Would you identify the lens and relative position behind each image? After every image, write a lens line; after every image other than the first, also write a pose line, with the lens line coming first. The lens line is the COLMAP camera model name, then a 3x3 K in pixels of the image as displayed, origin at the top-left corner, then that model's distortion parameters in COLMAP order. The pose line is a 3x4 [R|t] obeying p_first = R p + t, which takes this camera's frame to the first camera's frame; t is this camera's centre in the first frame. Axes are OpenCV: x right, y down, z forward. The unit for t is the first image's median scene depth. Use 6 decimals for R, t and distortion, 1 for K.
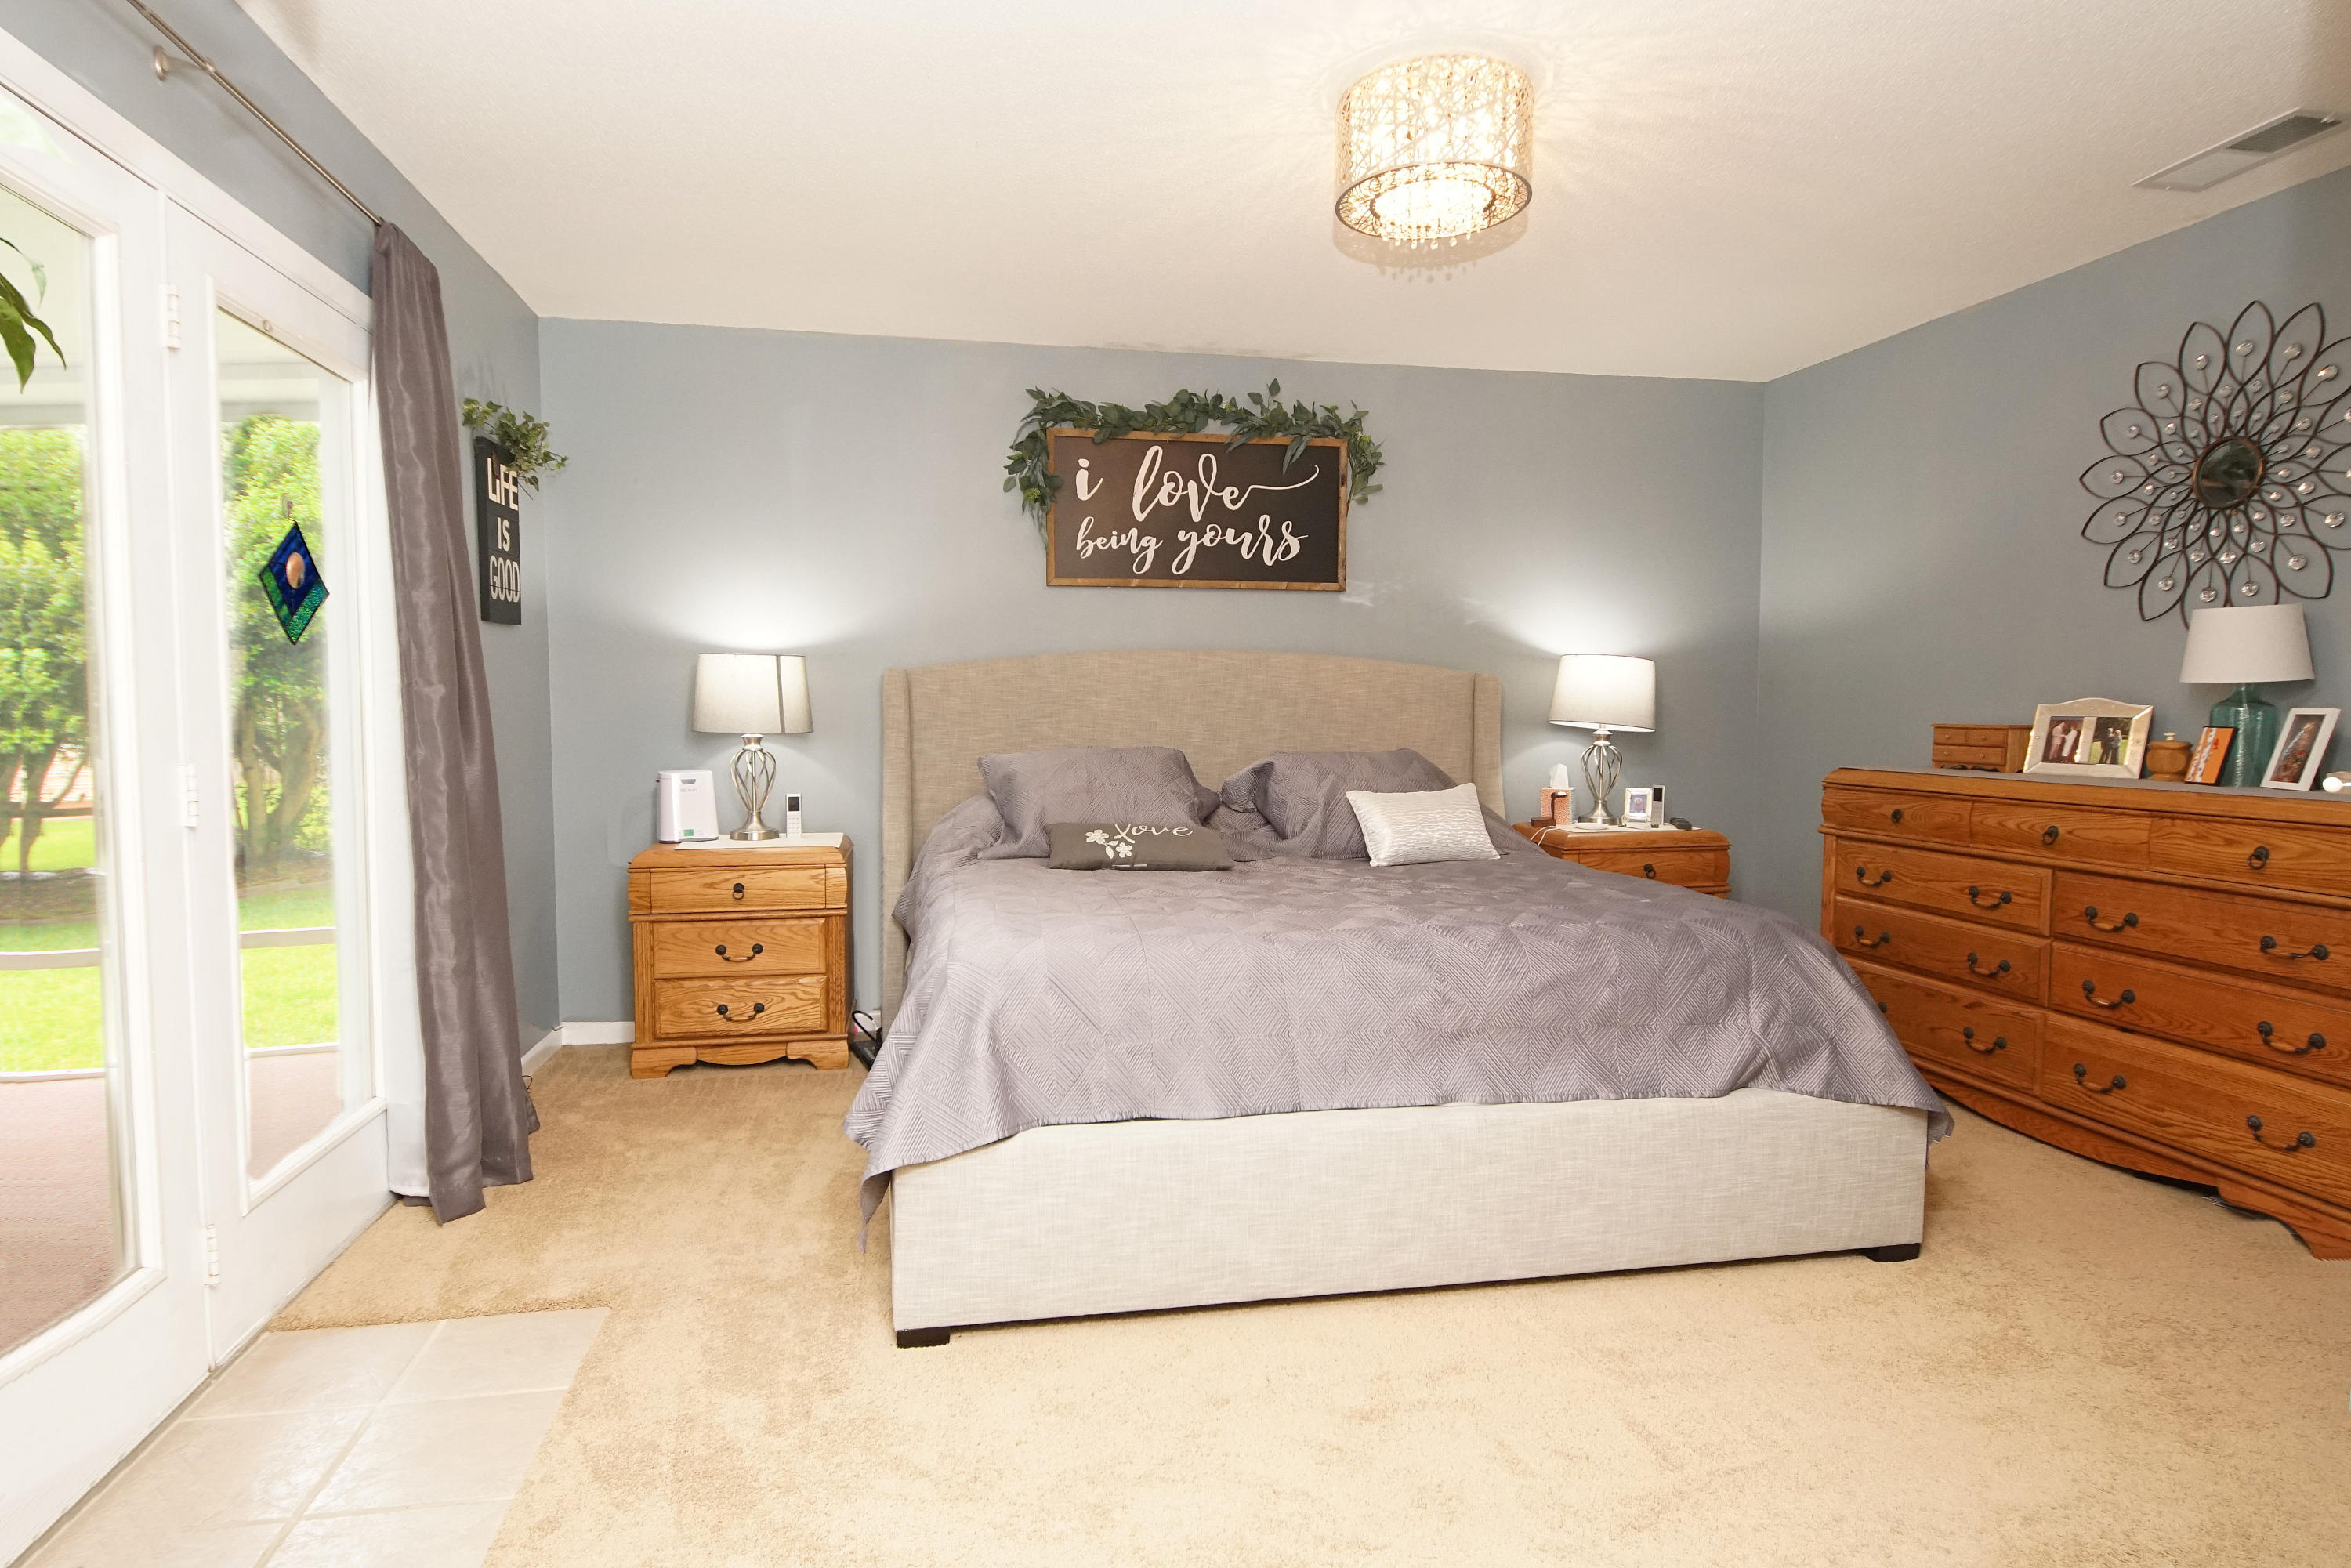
lens RADIAL K [[1262.9, 0, 1156.6], [0, 1262.9, 774.3], [0, 0, 1]] dist [0.037300, -0.026925]
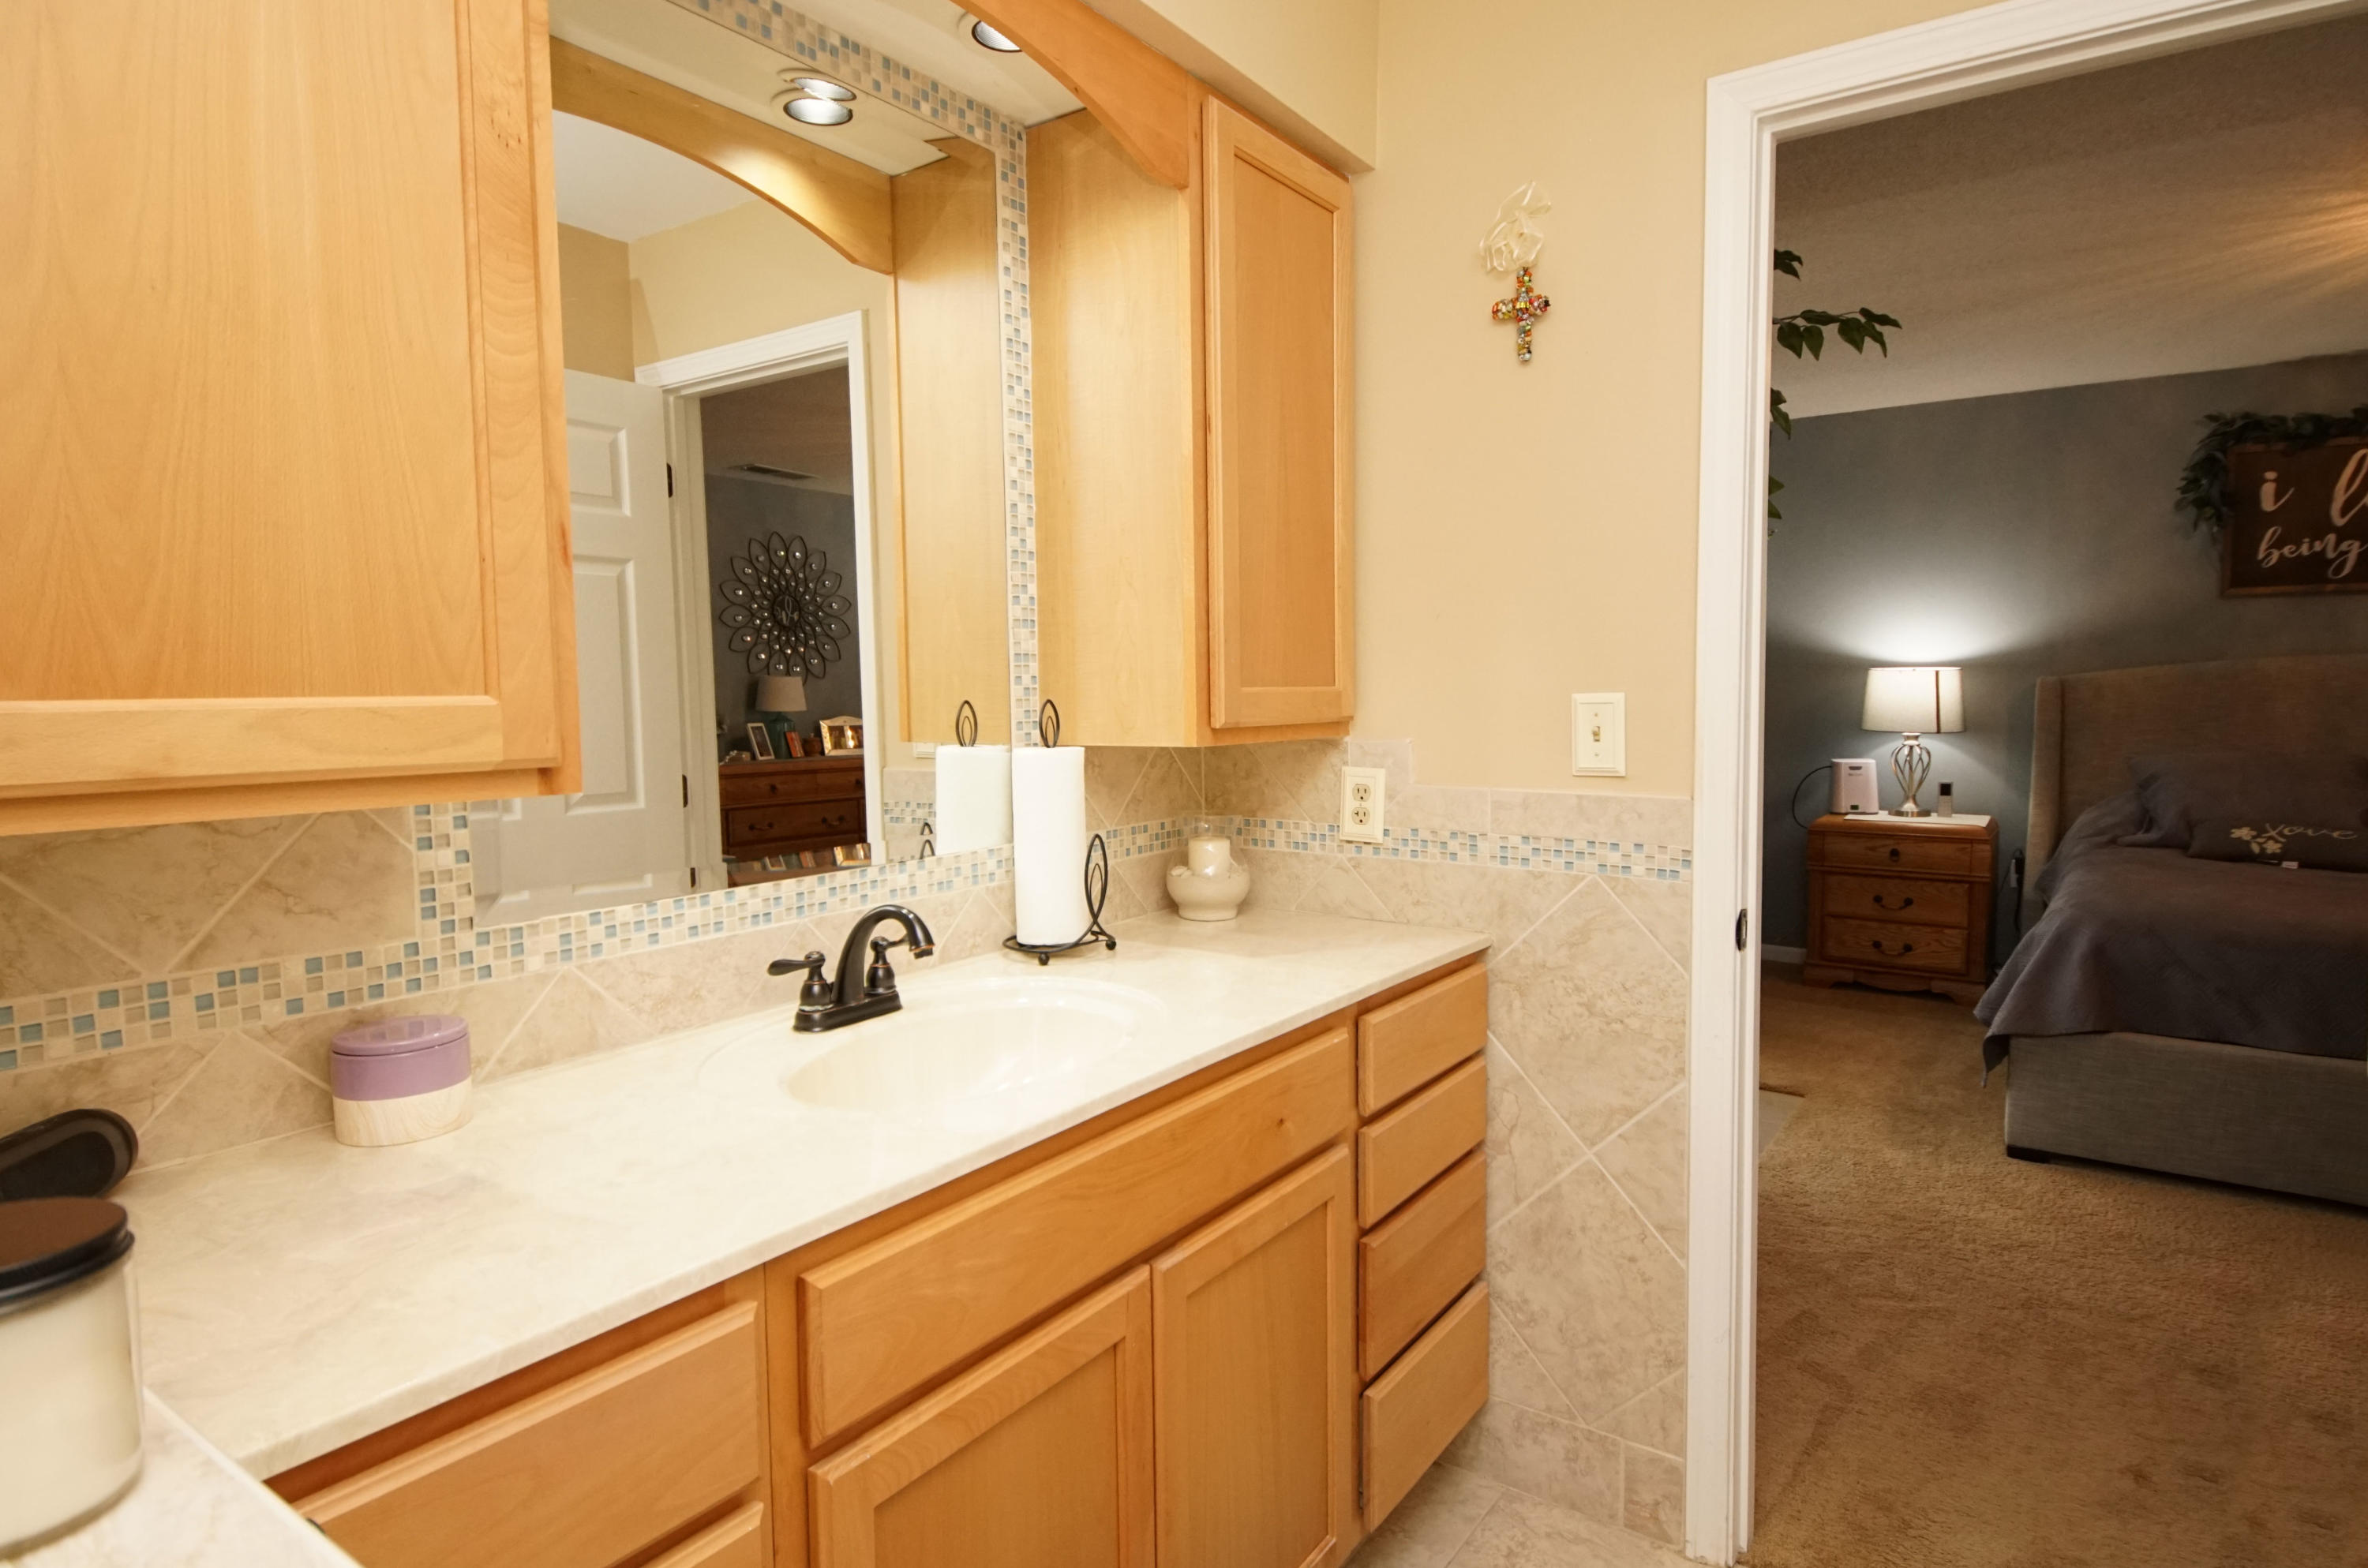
lens RADIAL K [[1273.1, 0, 1221.8], [0, 1273.1, 769.9], [0, 0, 1]] dist [0.039102, -0.036505]
pose [[0.701751, 0.042684, -0.711142, 0.112339], [-0.032958, 0.999080, 0.027445, -0.007149], [0.711660, 0.004178, 0.702512, -0.396126]]
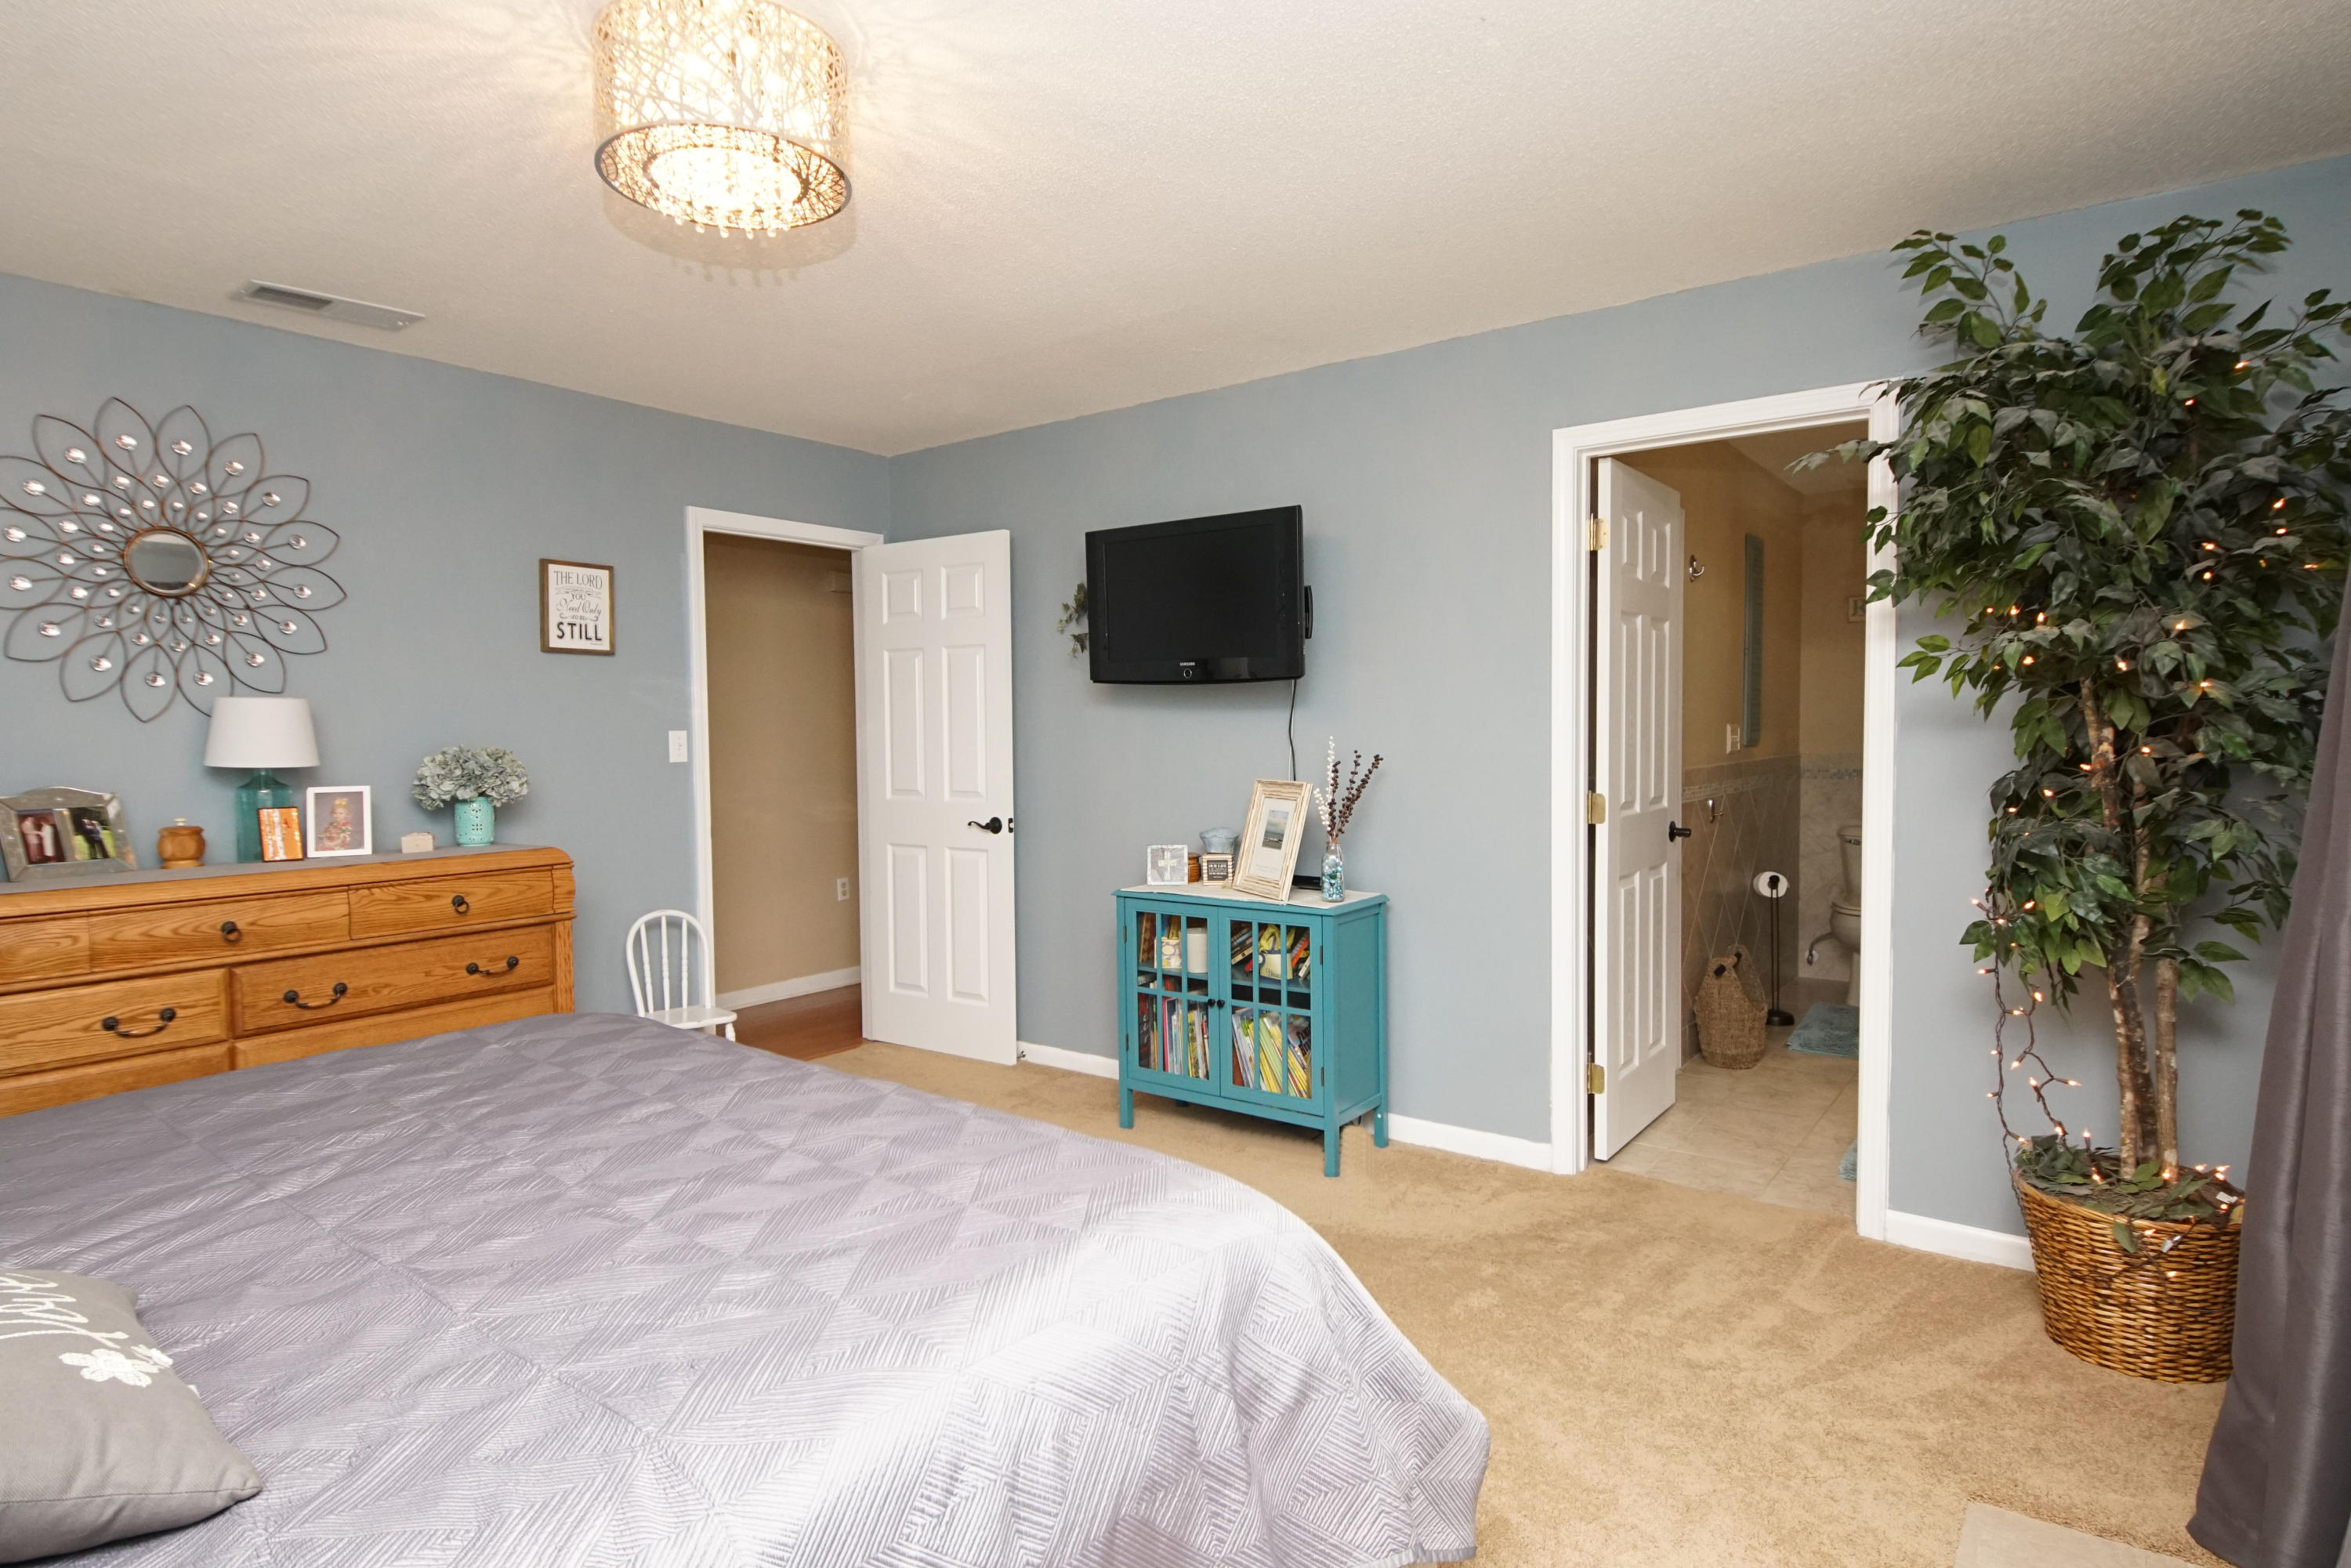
lens RADIAL K [[1262.9, 0, 1156.6], [0, 1262.9, 774.3], [0, 0, 1]] dist [0.037300, -0.026925]
pose [[-0.676131, -0.027062, 0.736284, -0.246243], [0.045231, 0.995916, 0.078141, -0.059878], [-0.735392, 0.086137, -0.672145, 0.604770]]
